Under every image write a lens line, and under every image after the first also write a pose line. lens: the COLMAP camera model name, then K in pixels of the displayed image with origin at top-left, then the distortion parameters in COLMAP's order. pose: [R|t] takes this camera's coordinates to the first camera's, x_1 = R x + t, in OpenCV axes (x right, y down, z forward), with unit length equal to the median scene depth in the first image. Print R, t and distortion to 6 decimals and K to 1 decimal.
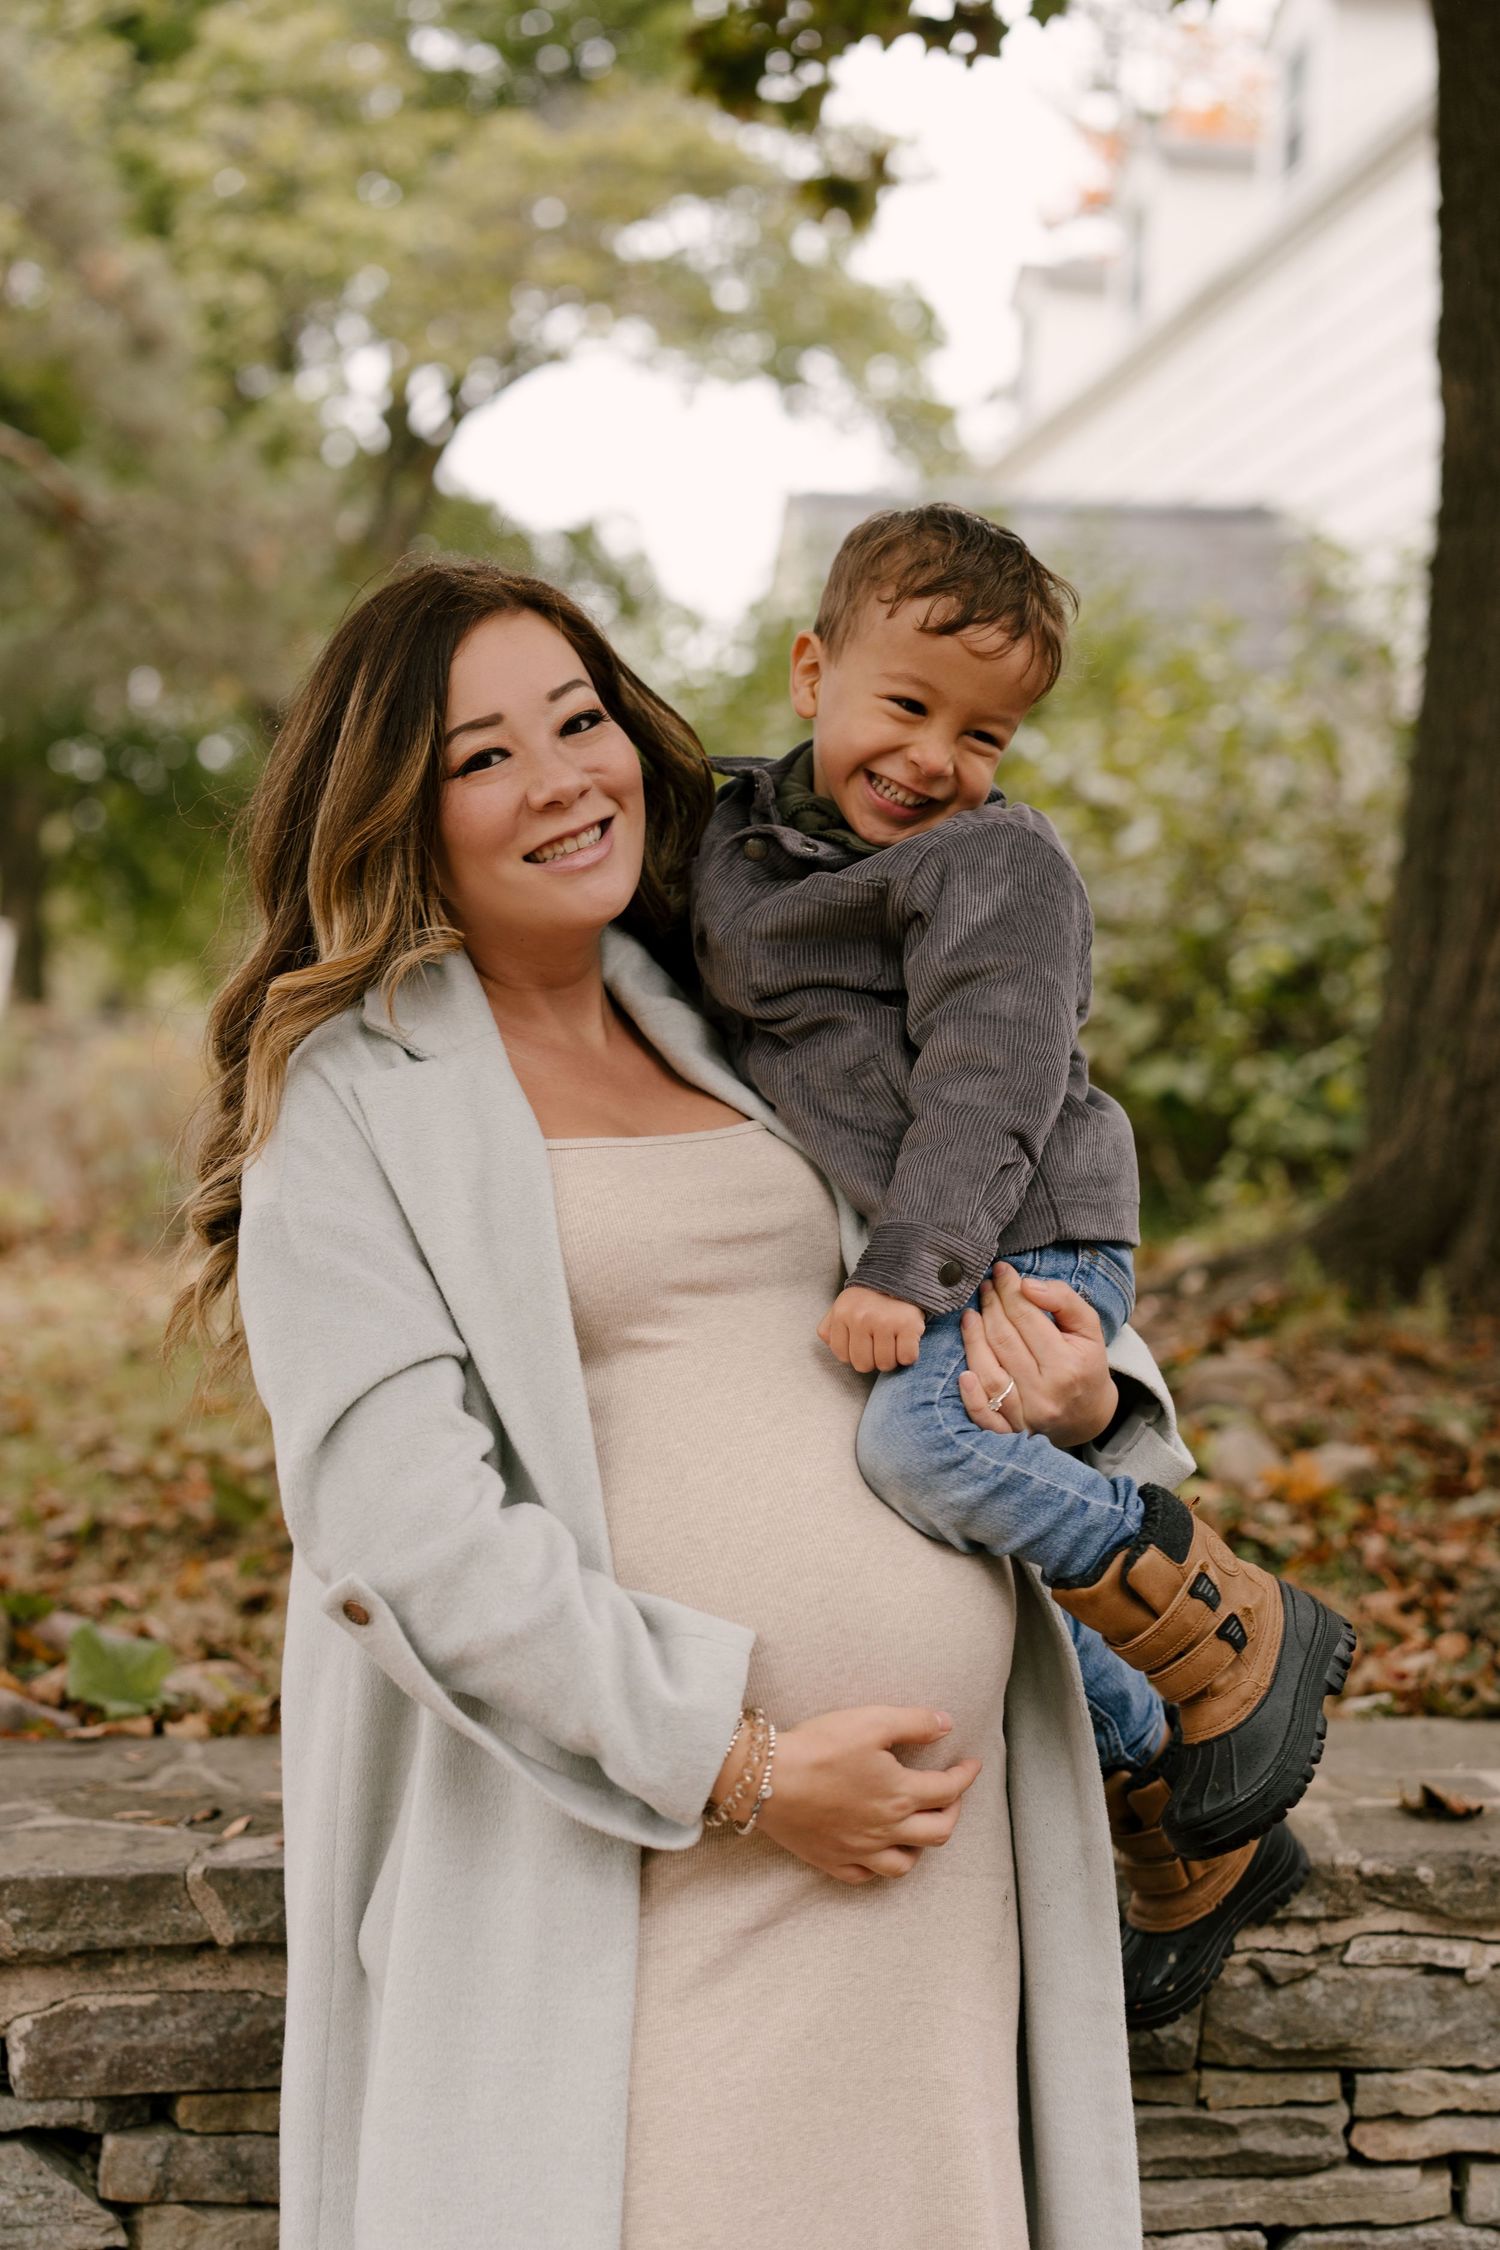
lens RADIAL K [[3380.5, 0, 751.5], [0, 3380.5, 1129.5], [0, 0, 1]] dist [0.034314, 0.116541]
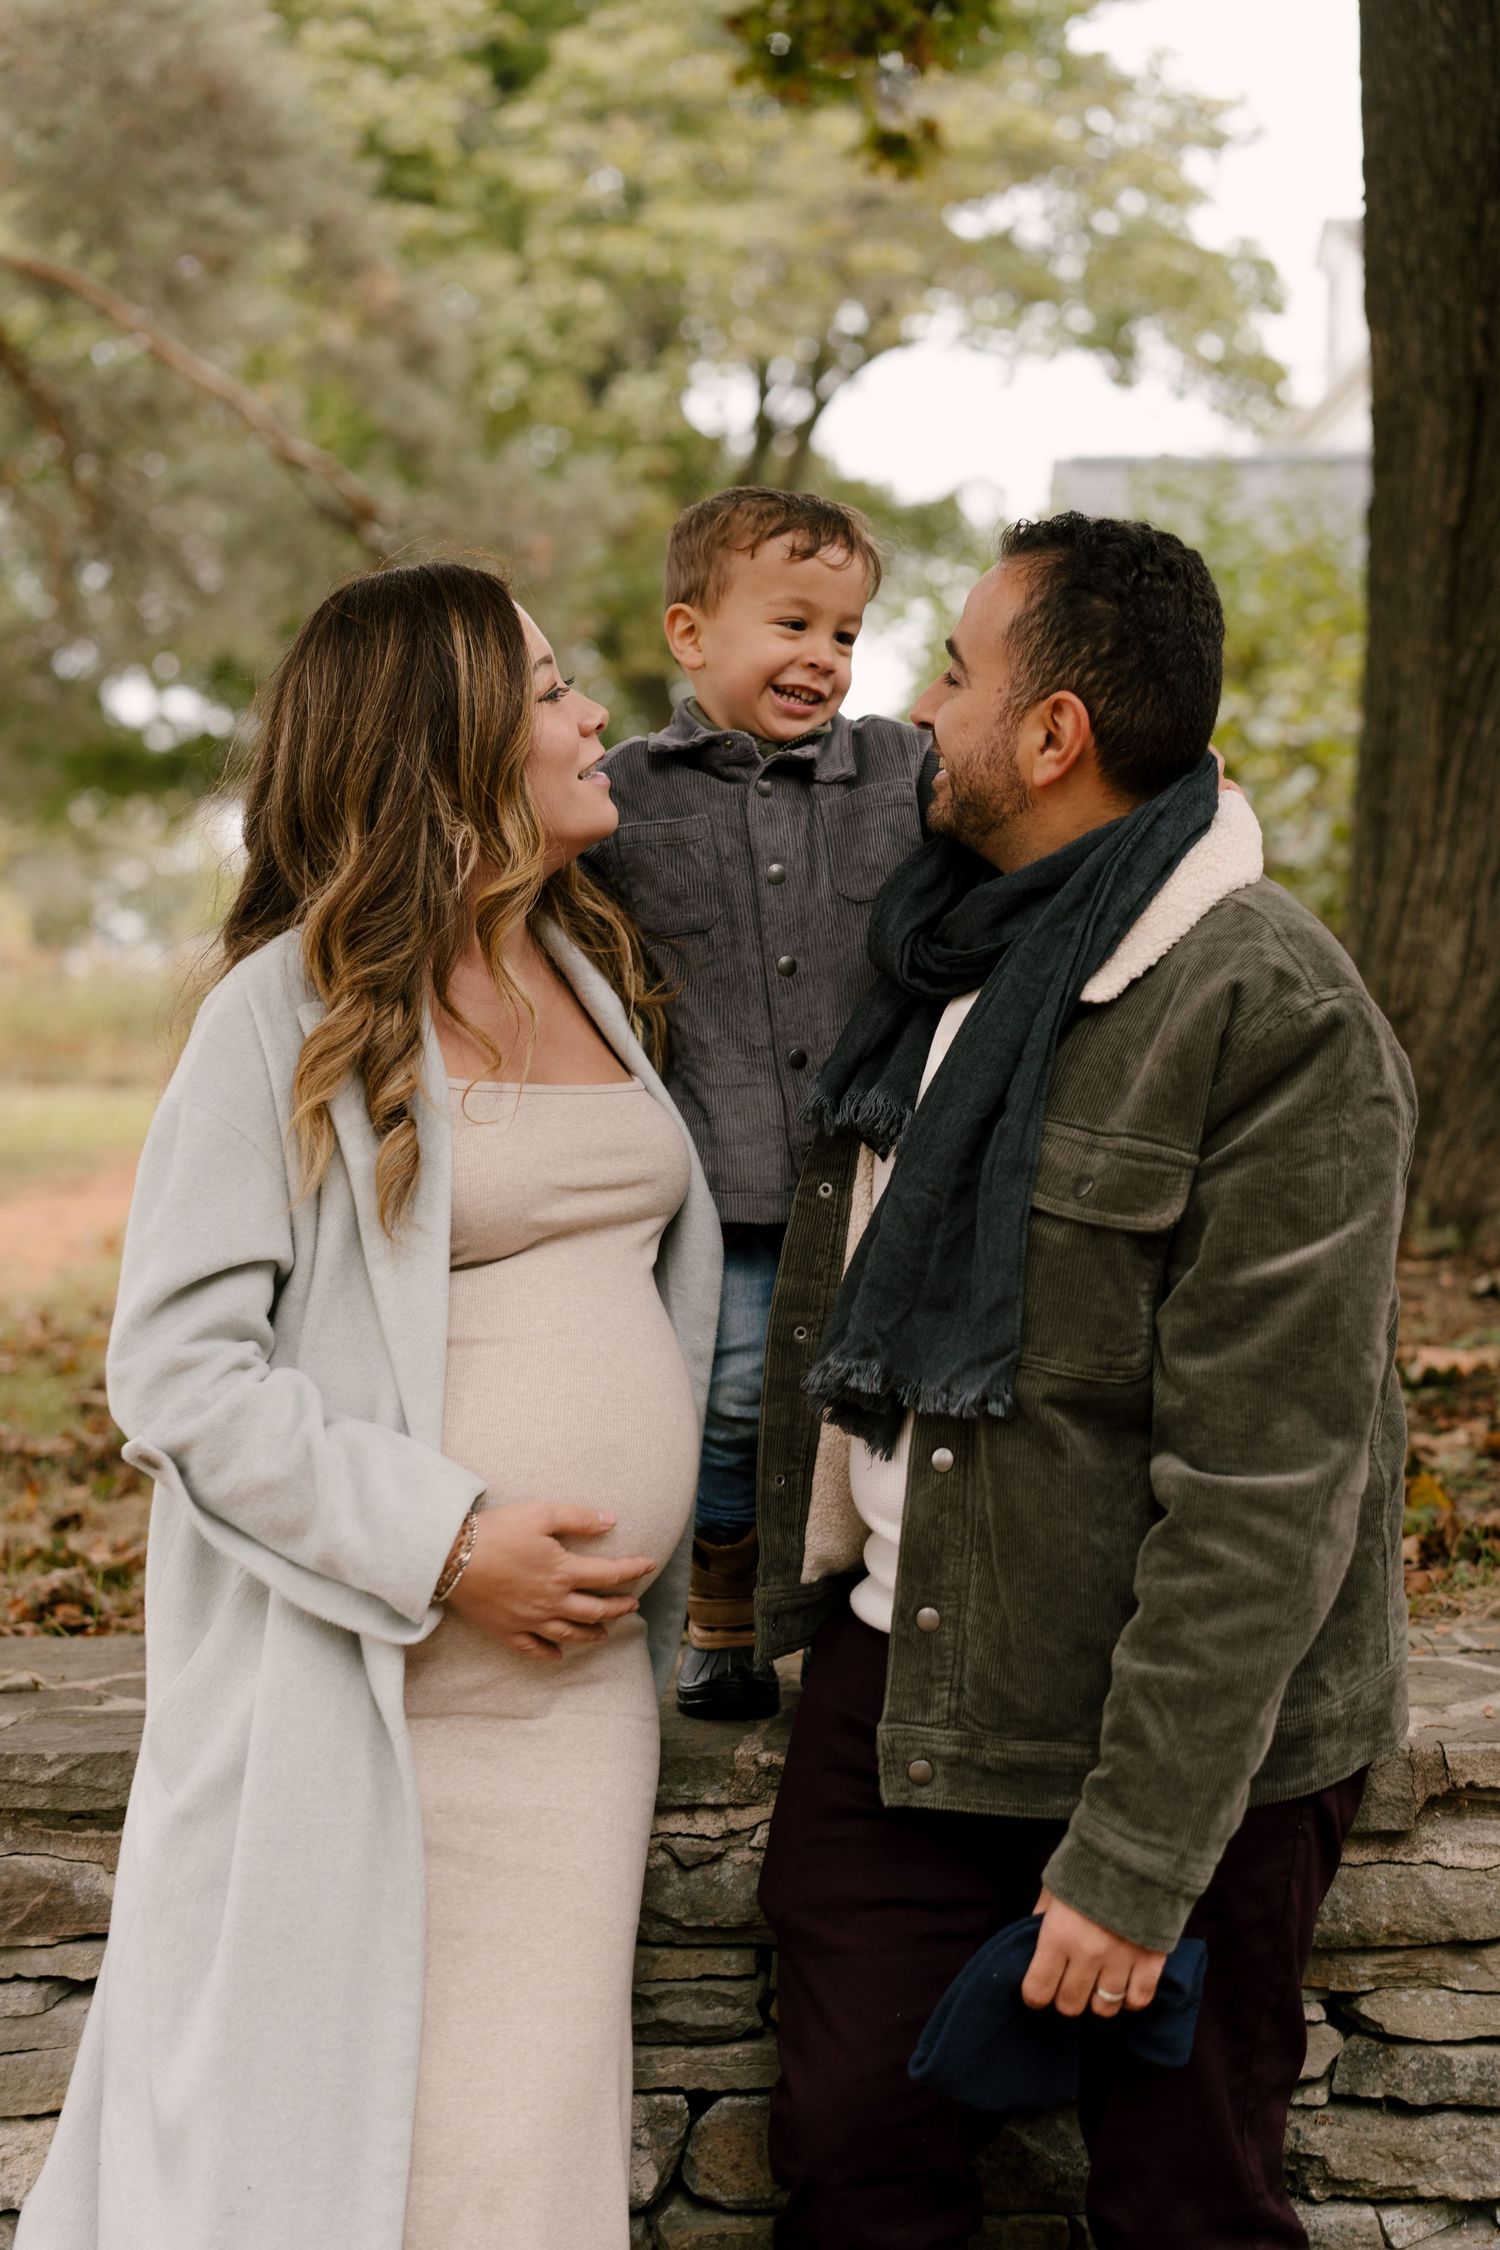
lens RADIAL K [[3242.1, 0, 748.9], [0, 3242.1, 1119.6], [0, 0, 1]] dist [0.028732, 0.026545]
pose [[0.989097, -0.024028, -0.145295, 0.182338], [0.025825, 0.999611, 0.010498, 0.003258], [0.144986, -0.014136, 0.989333, -0.004608]]
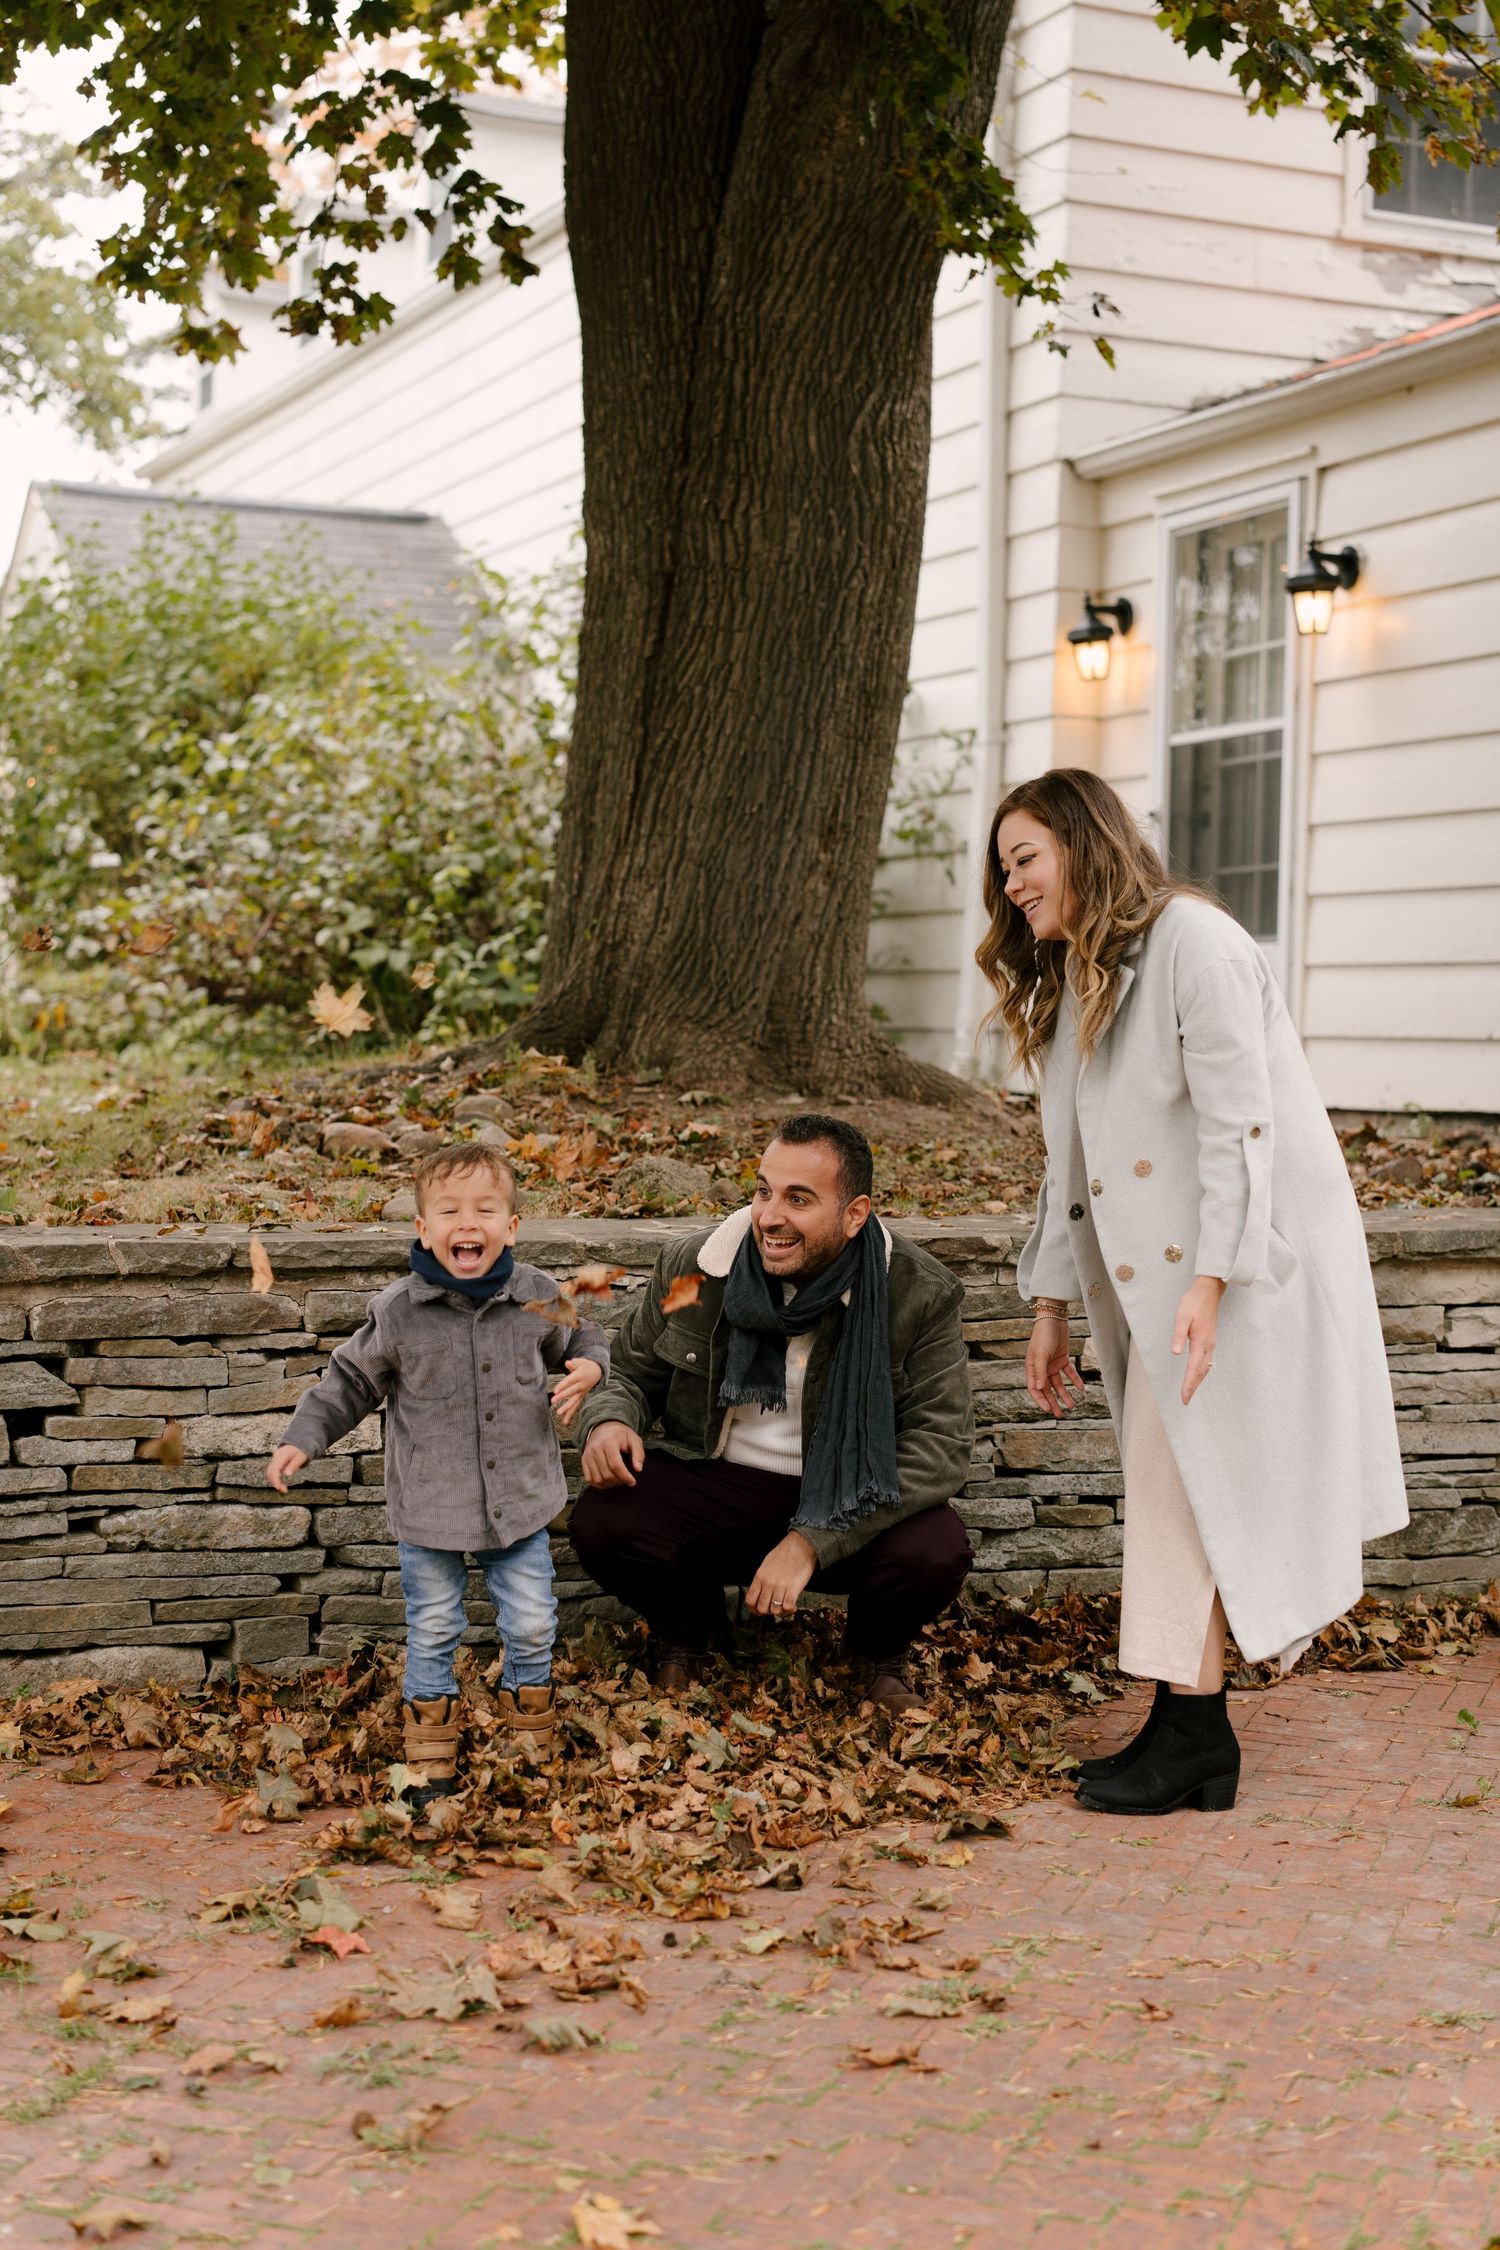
lens RADIAL K [[3242.1, 0, 748.9], [0, 3242.1, 1119.6], [0, 0, 1]] dist [0.028732, 0.026545]
pose [[0.964625, -0.004424, 0.263587, -0.176398], [-0.002258, 0.999684, 0.025039, 0.038492], [-0.263615, -0.024749, 0.964310, -0.700436]]
